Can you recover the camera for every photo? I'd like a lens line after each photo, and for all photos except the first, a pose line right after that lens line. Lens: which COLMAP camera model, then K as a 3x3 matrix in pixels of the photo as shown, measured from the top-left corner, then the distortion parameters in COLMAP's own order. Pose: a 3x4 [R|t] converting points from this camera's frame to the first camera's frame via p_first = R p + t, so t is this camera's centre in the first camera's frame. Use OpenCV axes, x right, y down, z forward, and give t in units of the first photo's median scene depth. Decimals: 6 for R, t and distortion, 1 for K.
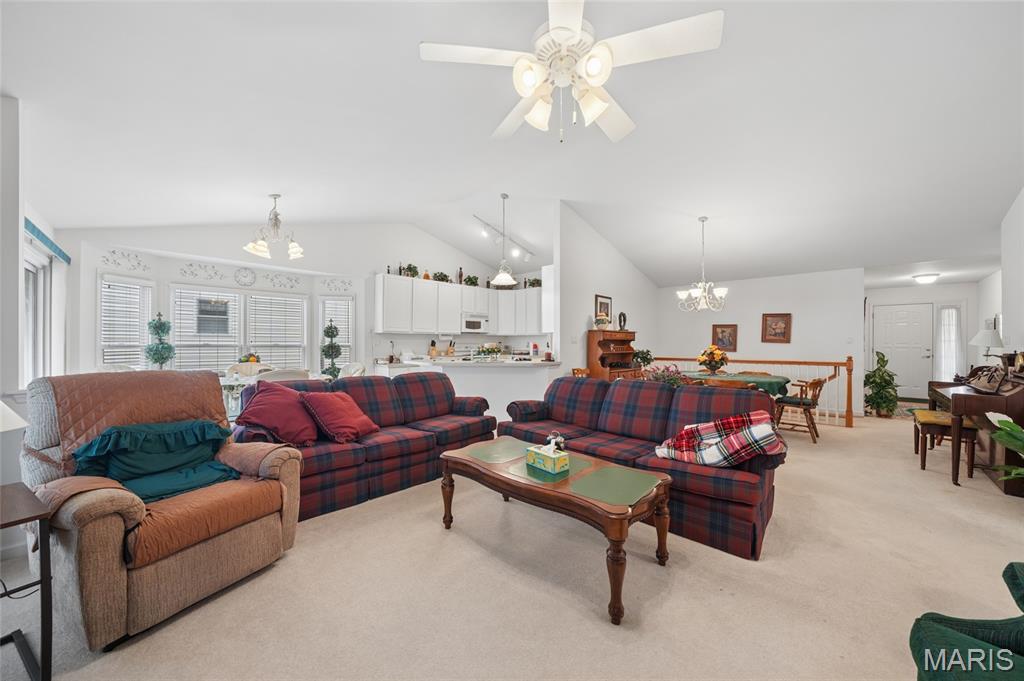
lens RADIAL K [[363.9, 0, 510.6], [0, 363.9, 340.1], [0, 0, 1]] dist [-0.020557, 0.000669]
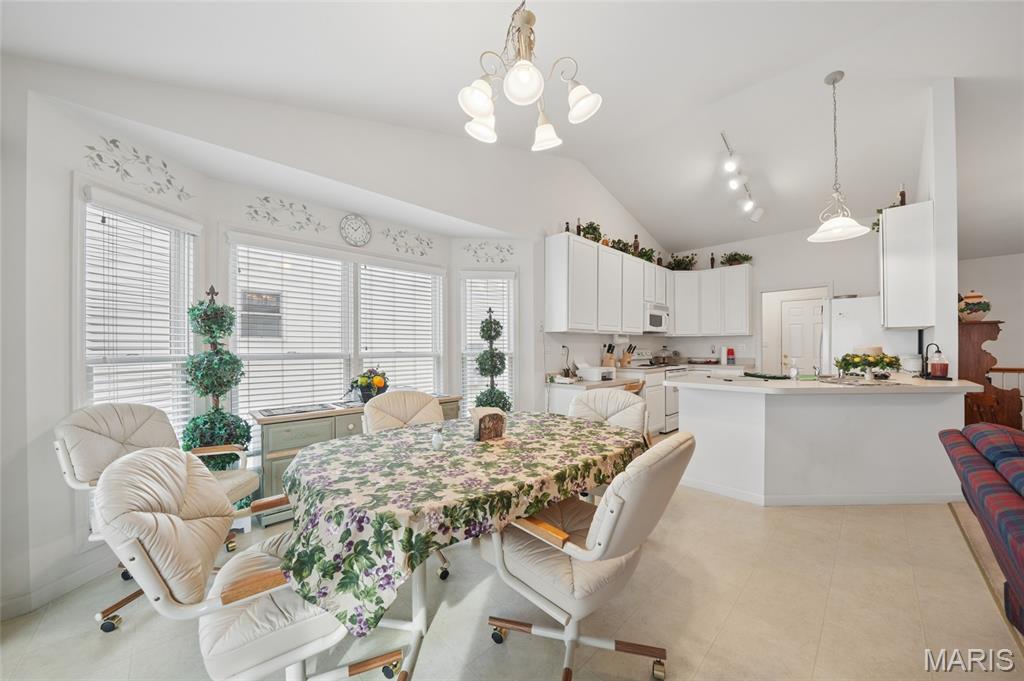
lens RADIAL K [[363.9, 0, 513.6], [0, 363.9, 348.2], [0, 0, 1]] dist [-0.020557, 0.000669]
pose [[0.999705, -0.008323, -0.022833, -0.409354], [0.008488, 0.999938, 0.007138, 0.002464], [0.022772, -0.007330, 0.999714, 0.380119]]
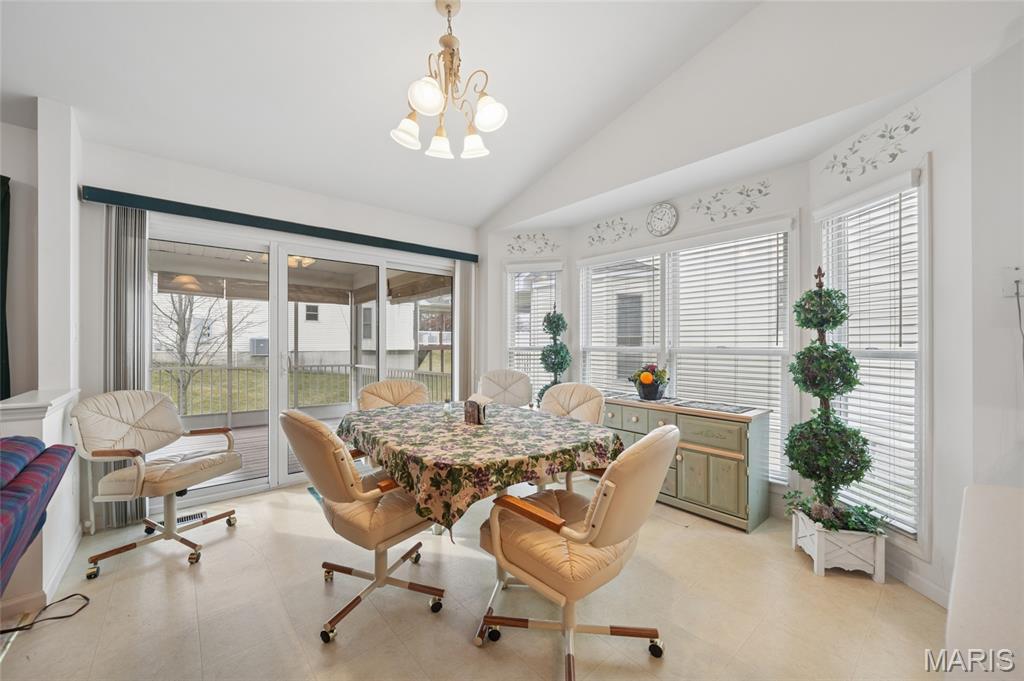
lens RADIAL K [[399.3, 0, 501.4], [0, 399.3, 340.1], [0, 0, 1]] dist [-0.008698, 0.000704]
pose [[-0.119365, -0.010809, -0.992792, -0.110769], [0.005358, 0.999919, -0.011531, 0.005819], [0.992836, -0.006696, -0.119297, 0.705253]]
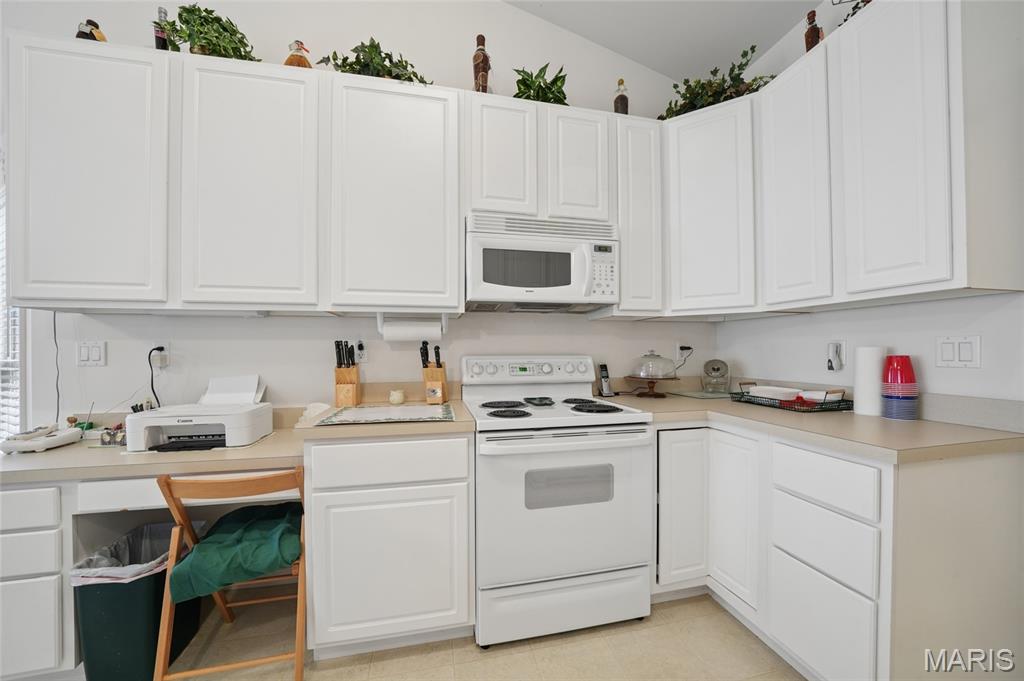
lens RADIAL K [[363.9, 0, 513.4], [0, 363.9, 350.4], [0, 0, 1]] dist [-0.020557, 0.000669]
pose [[0.834983, -0.007002, -0.550231, 0.011015], [0.009861, 0.999949, 0.002239, 0.008439], [0.550187, -0.007296, 0.835009, 0.952006]]
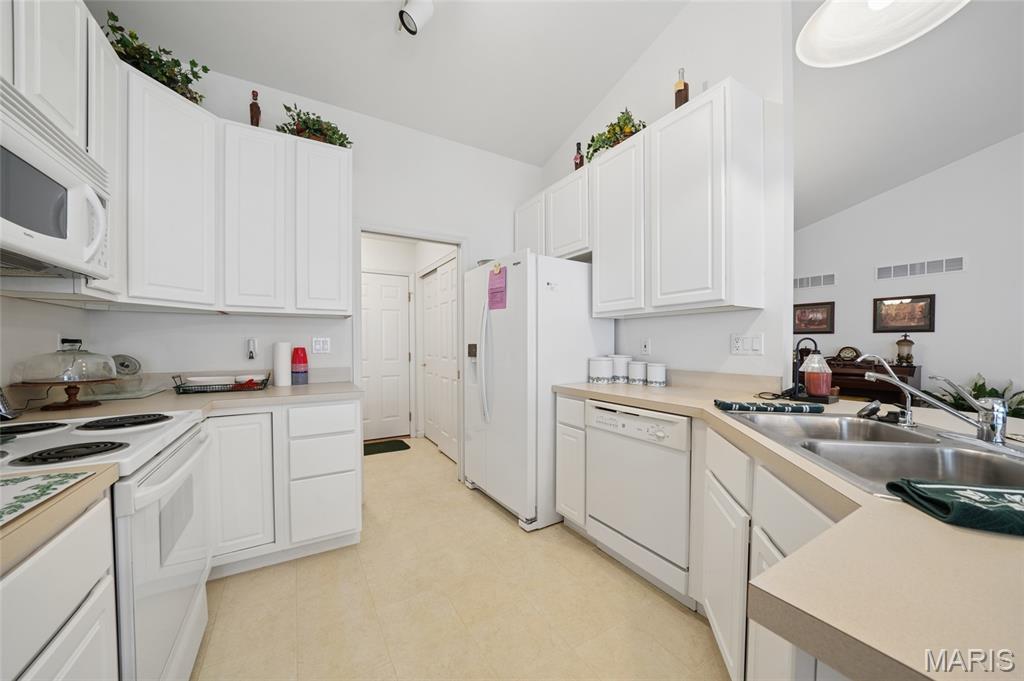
lens RADIAL K [[363.9, 0, 514.8], [0, 363.9, 347.9], [0, 0, 1]] dist [-0.020557, 0.000669]
pose [[0.254925, -0.013505, 0.966866, -0.202340], [-0.003402, 0.999884, 0.014863, 0.008545], [-0.966955, -0.007079, 0.254850, 0.953320]]
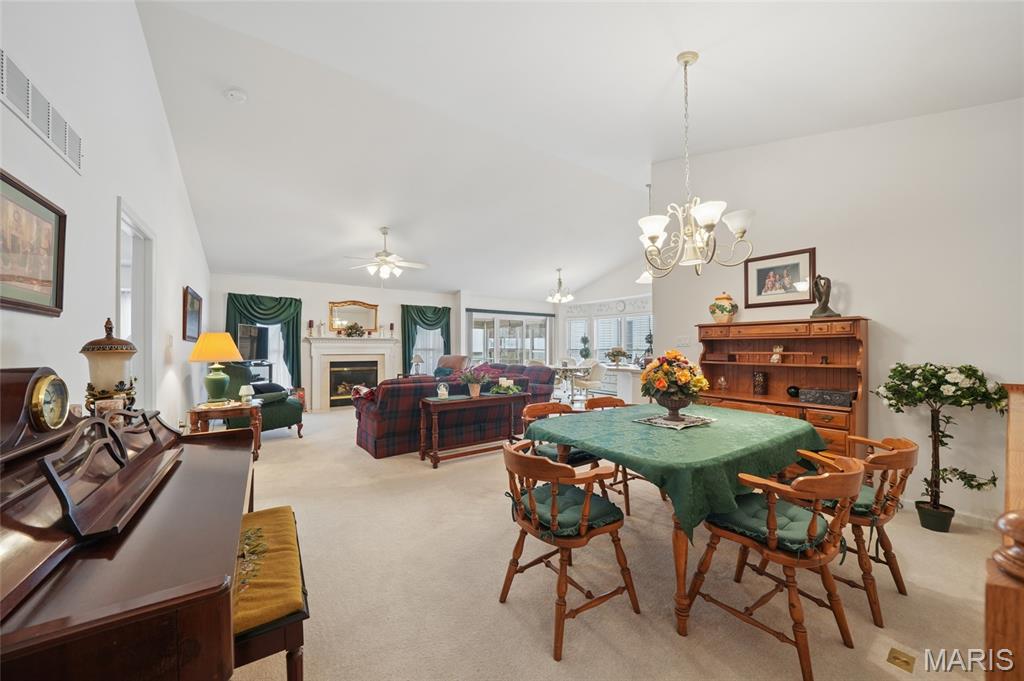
lens RADIAL K [[363.9, 0, 504.4], [0, 363.9, 342.5], [0, 0, 1]] dist [-0.020557, 0.000669]
pose [[-0.213298, -0.016343, -0.976850, 0.800856], [0.006180, 0.999818, -0.018077, 0.008743], [0.976968, -0.009893, -0.213158, 0.708793]]
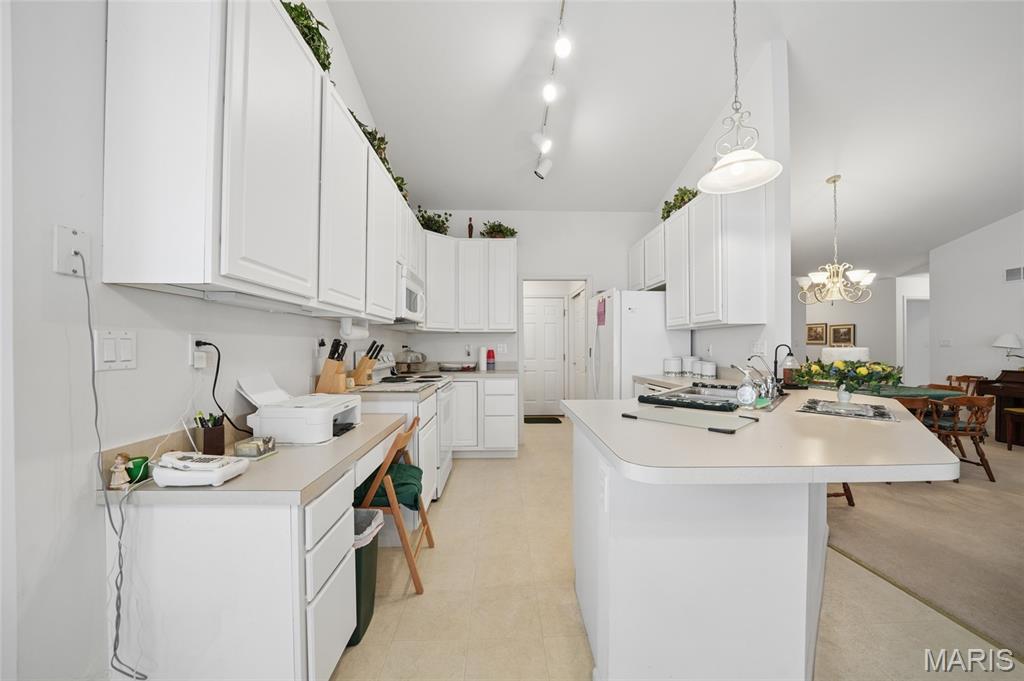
lens RADIAL K [[363.9, 0, 511.4], [0, 363.9, 350.6], [0, 0, 1]] dist [-0.020557, 0.000669]
pose [[0.691661, -0.008869, 0.722168, -0.359159], [-0.002459, 0.999890, 0.014635, 0.005814], [-0.722218, -0.011899, 0.691563, 0.769973]]
